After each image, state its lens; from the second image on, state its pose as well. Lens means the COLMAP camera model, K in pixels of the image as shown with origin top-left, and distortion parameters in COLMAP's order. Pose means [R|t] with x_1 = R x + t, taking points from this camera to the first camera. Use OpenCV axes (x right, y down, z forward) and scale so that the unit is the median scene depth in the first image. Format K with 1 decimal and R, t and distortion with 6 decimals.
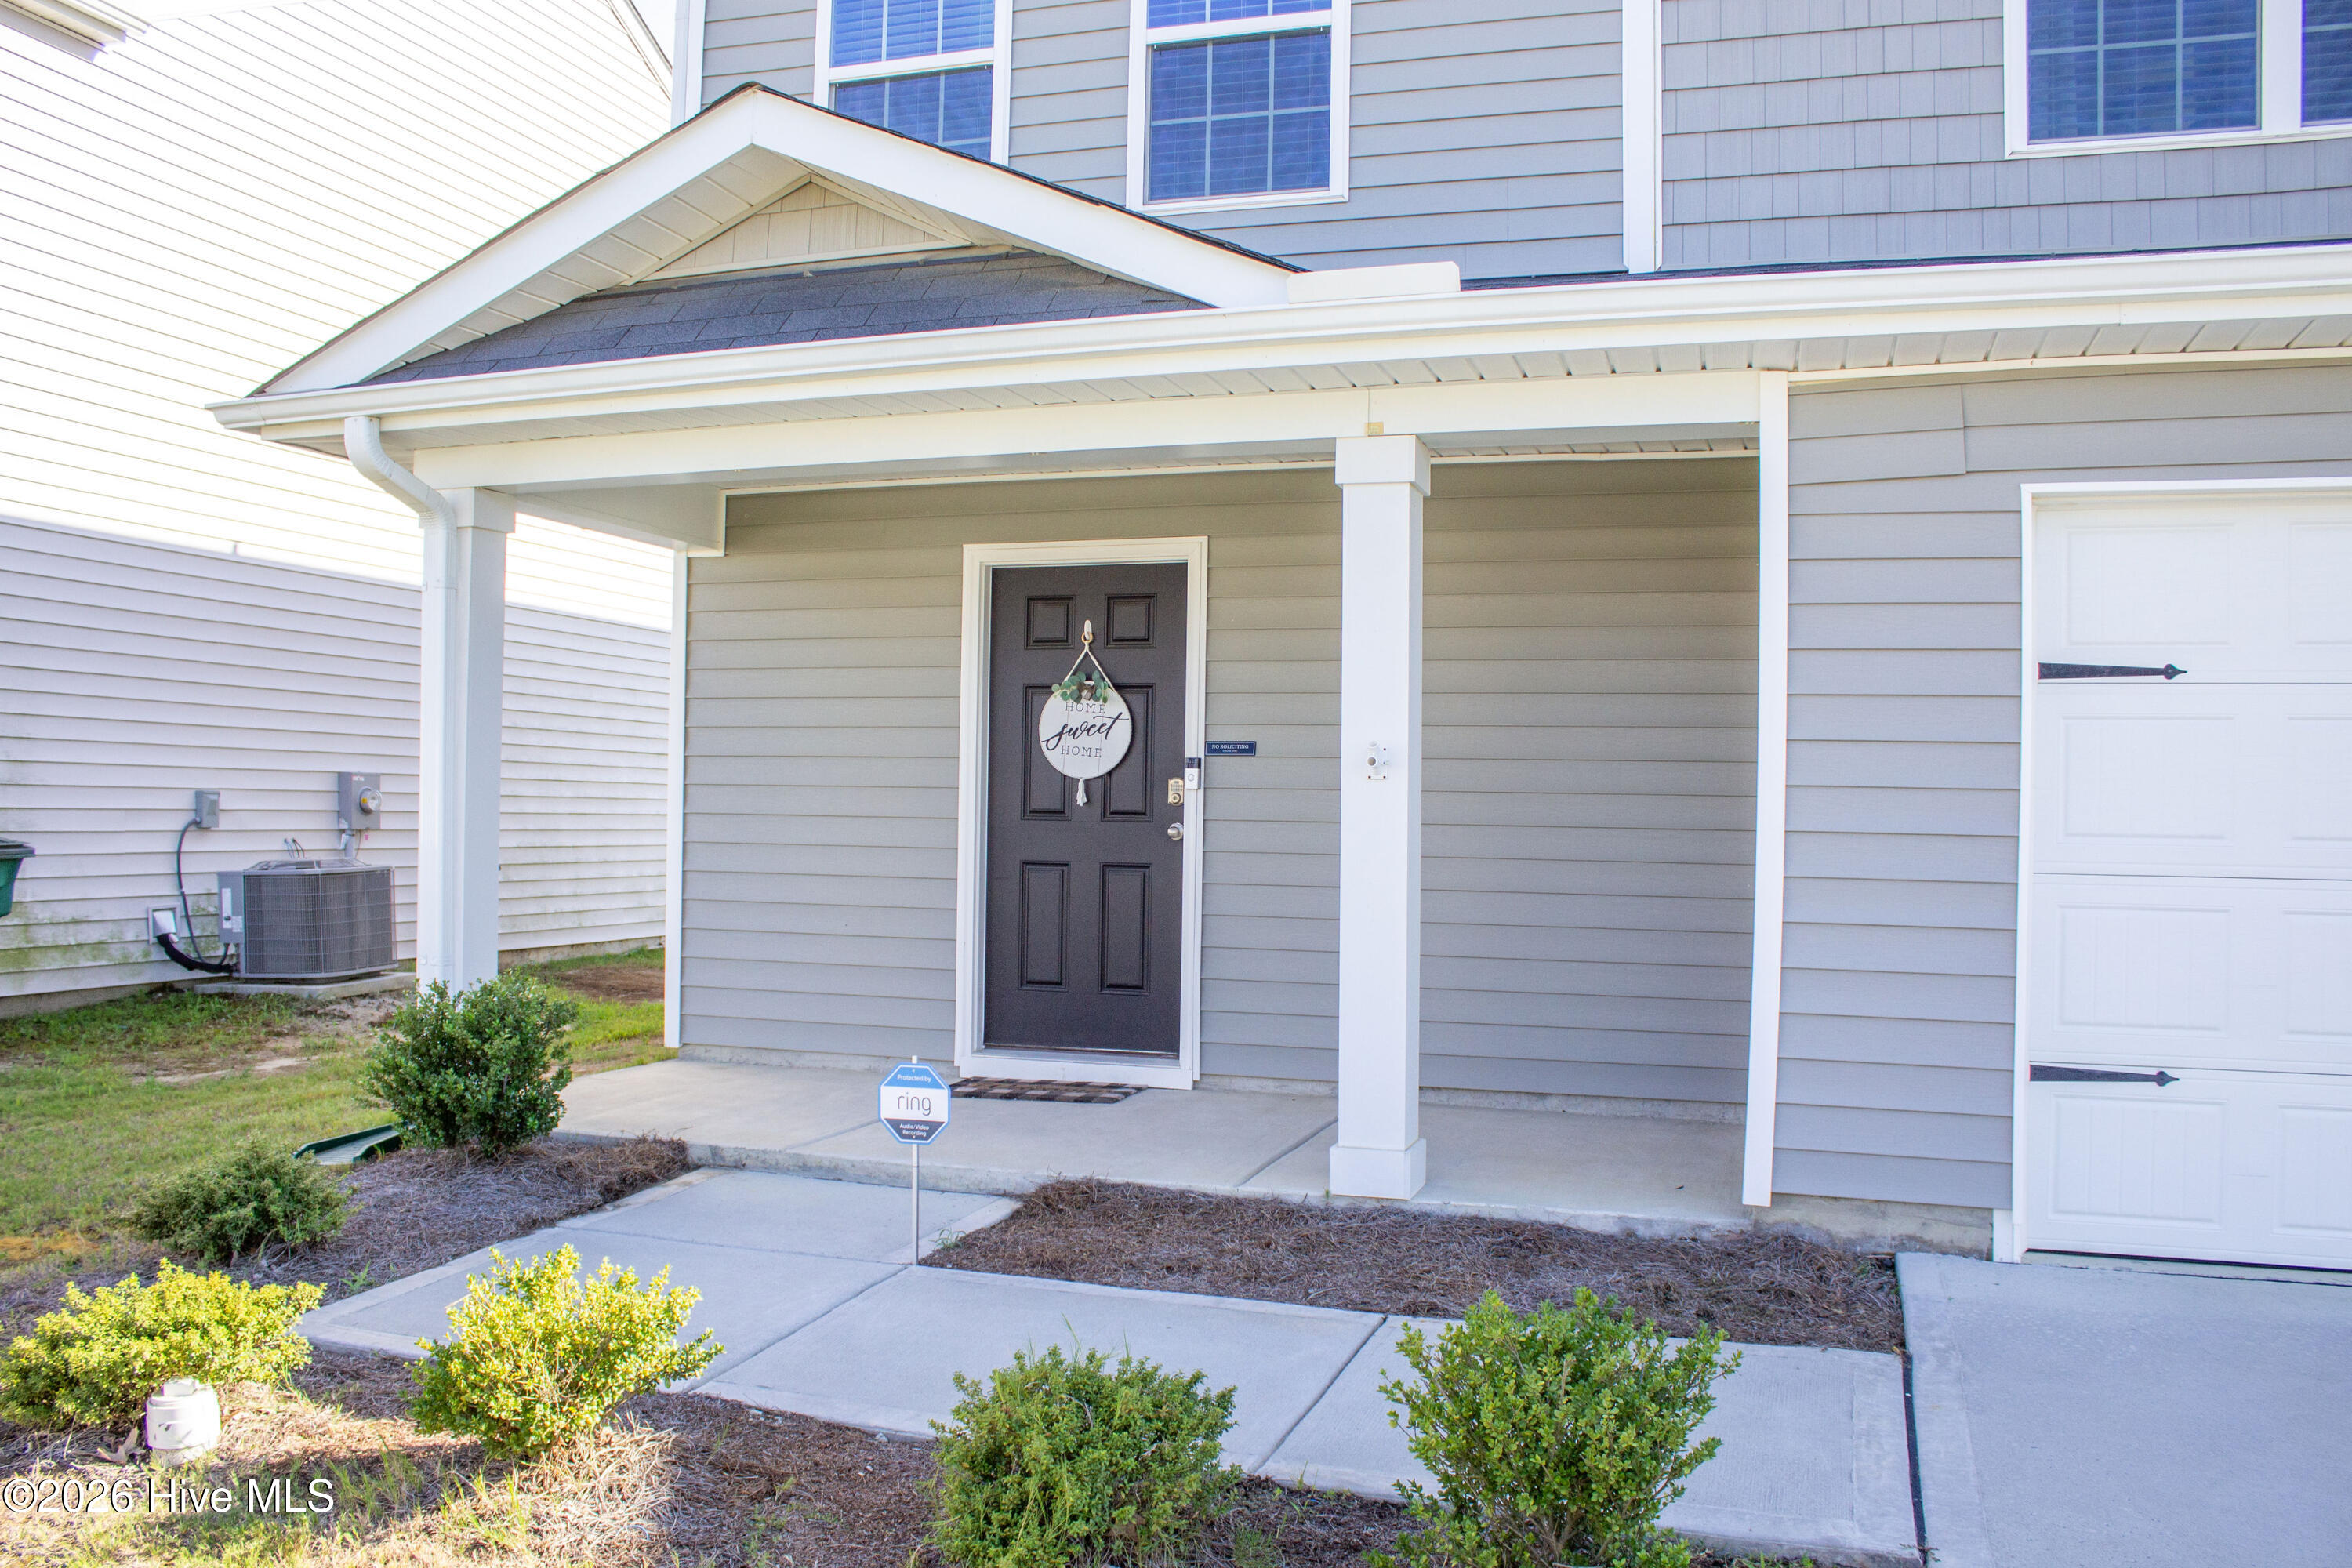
lens RADIAL K [[2079.3, 0, 1176.0], [0, 2079.3, 784.0], [0, 0, 1]] dist [-0.174741, 0.180879]
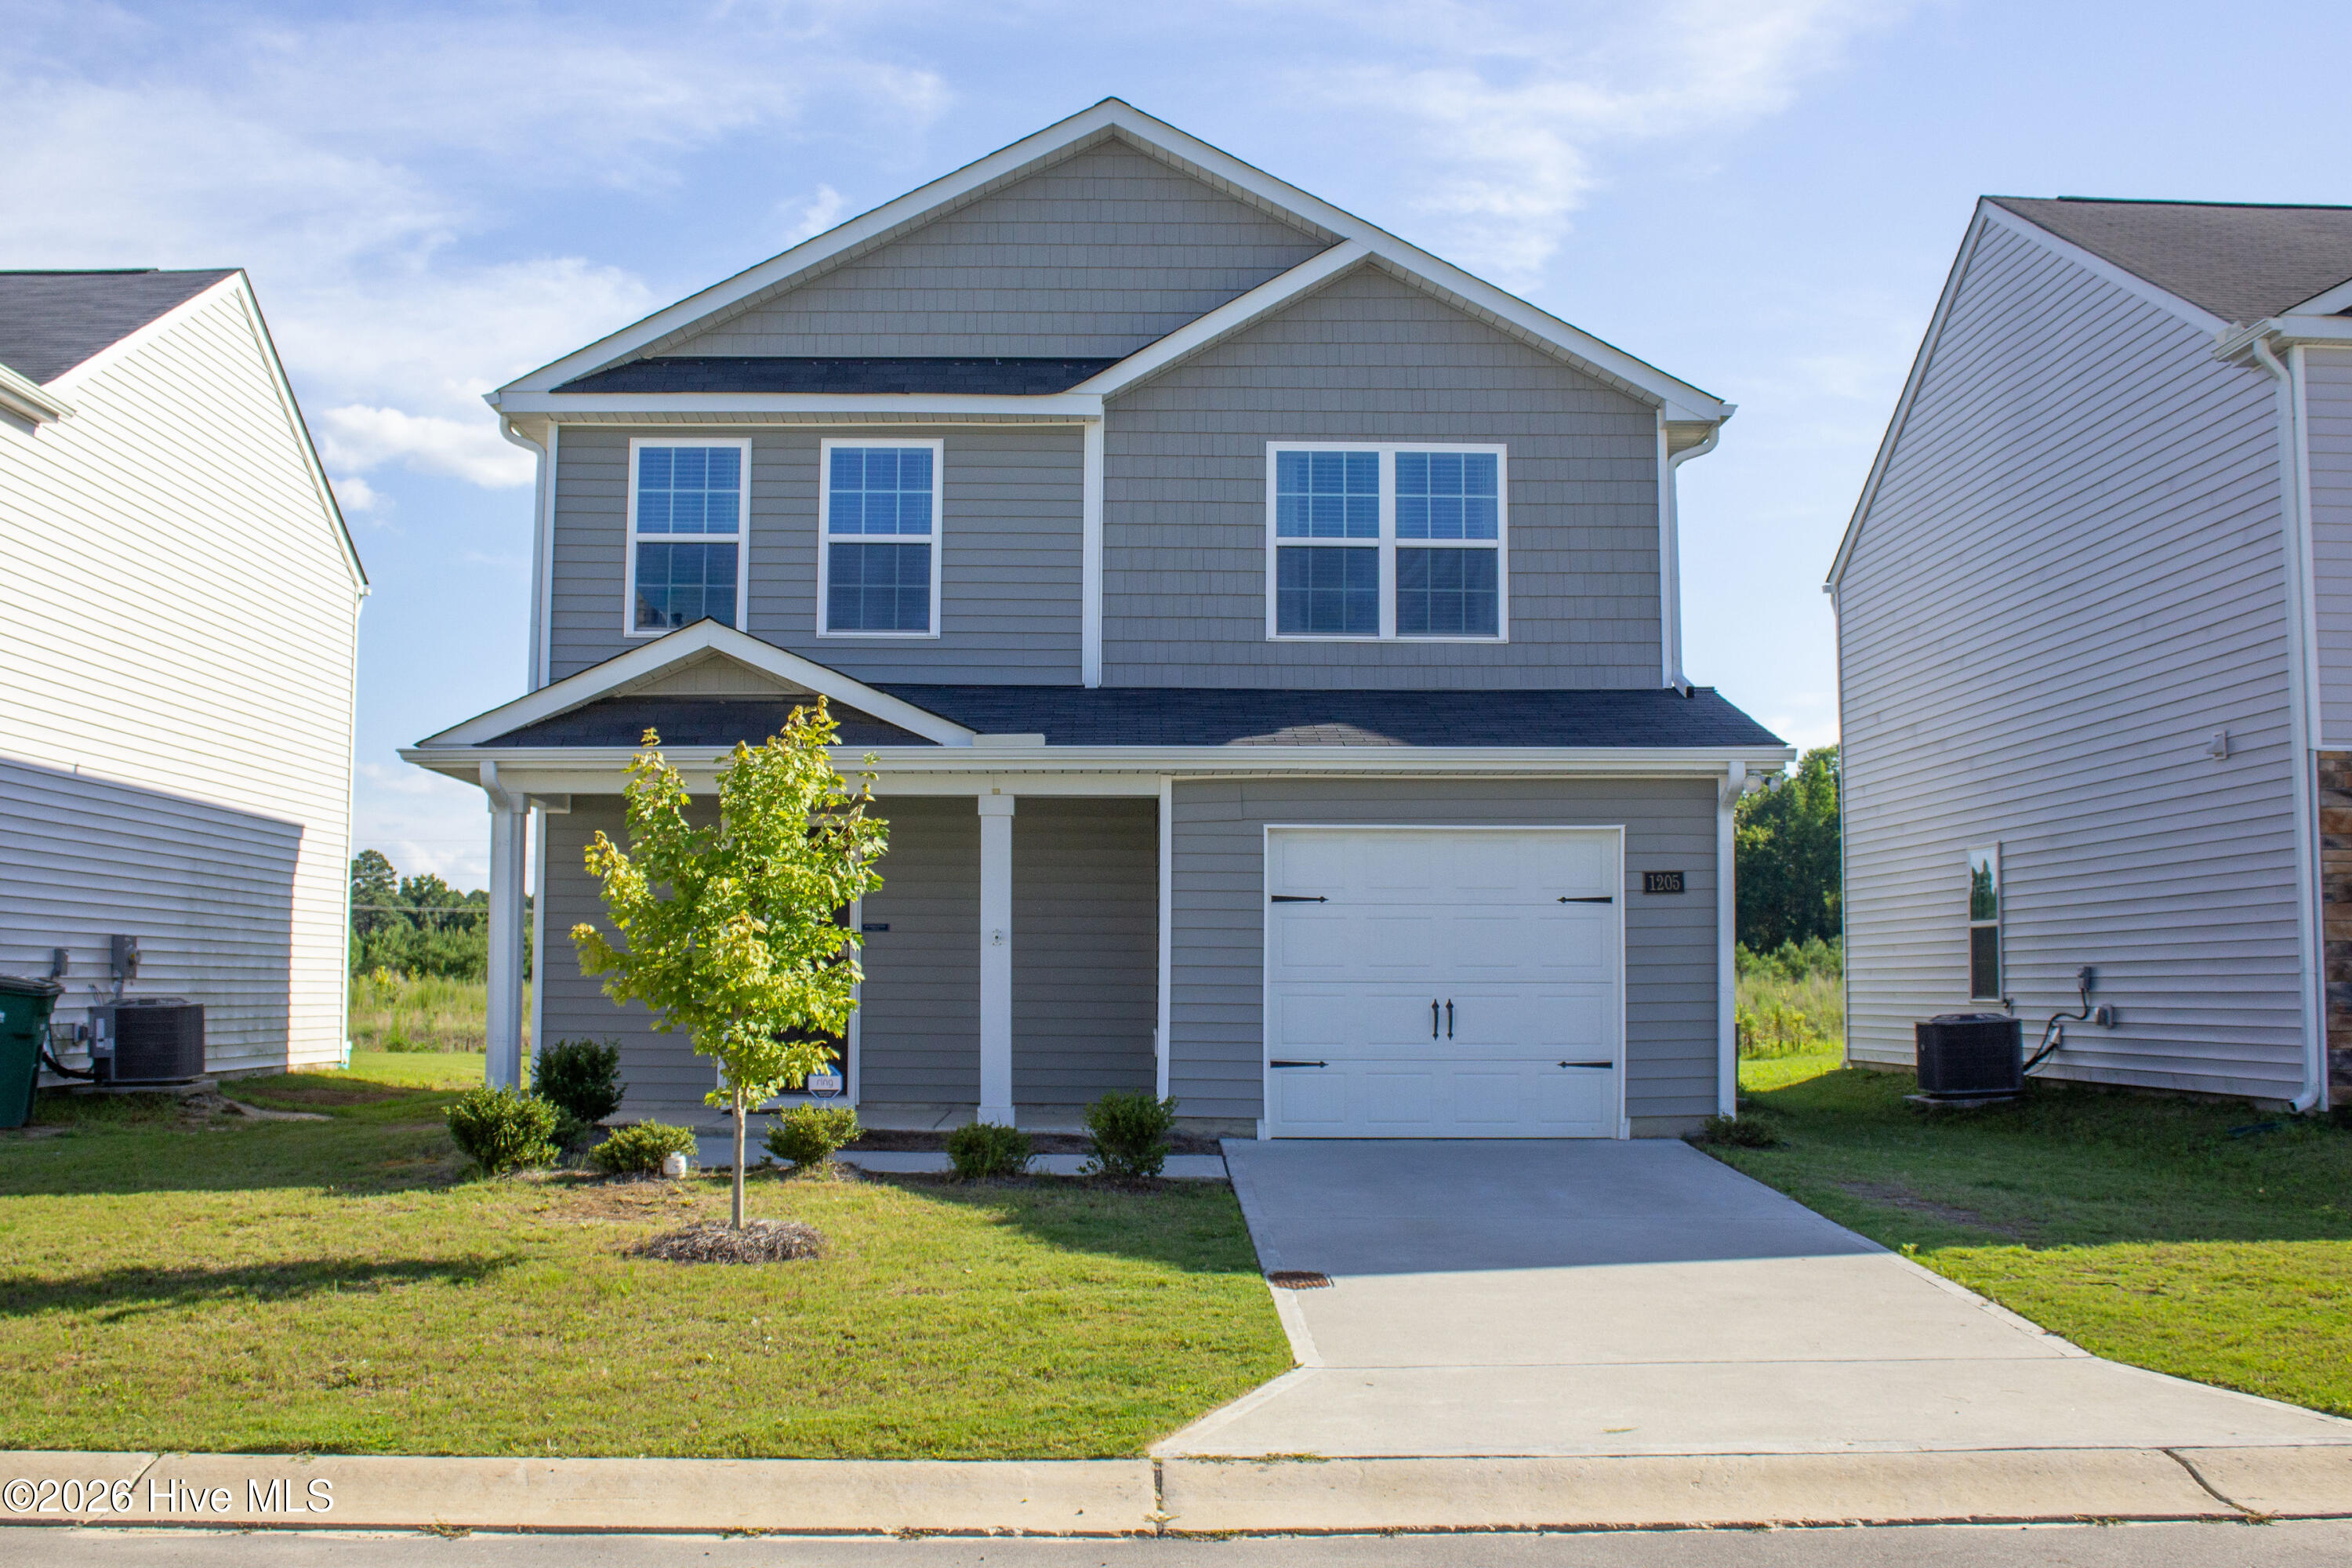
lens RADIAL K [[2191.6, 0, 1176.0], [0, 2191.6, 784.0], [0, 0, 1]] dist [-0.142982, 0.007117]
pose [[0.947109, 0.017368, 0.320441, -0.442452], [0.005708, 0.997465, -0.070931, -0.005581], [-0.320861, 0.069009, 0.944609, -1.219189]]
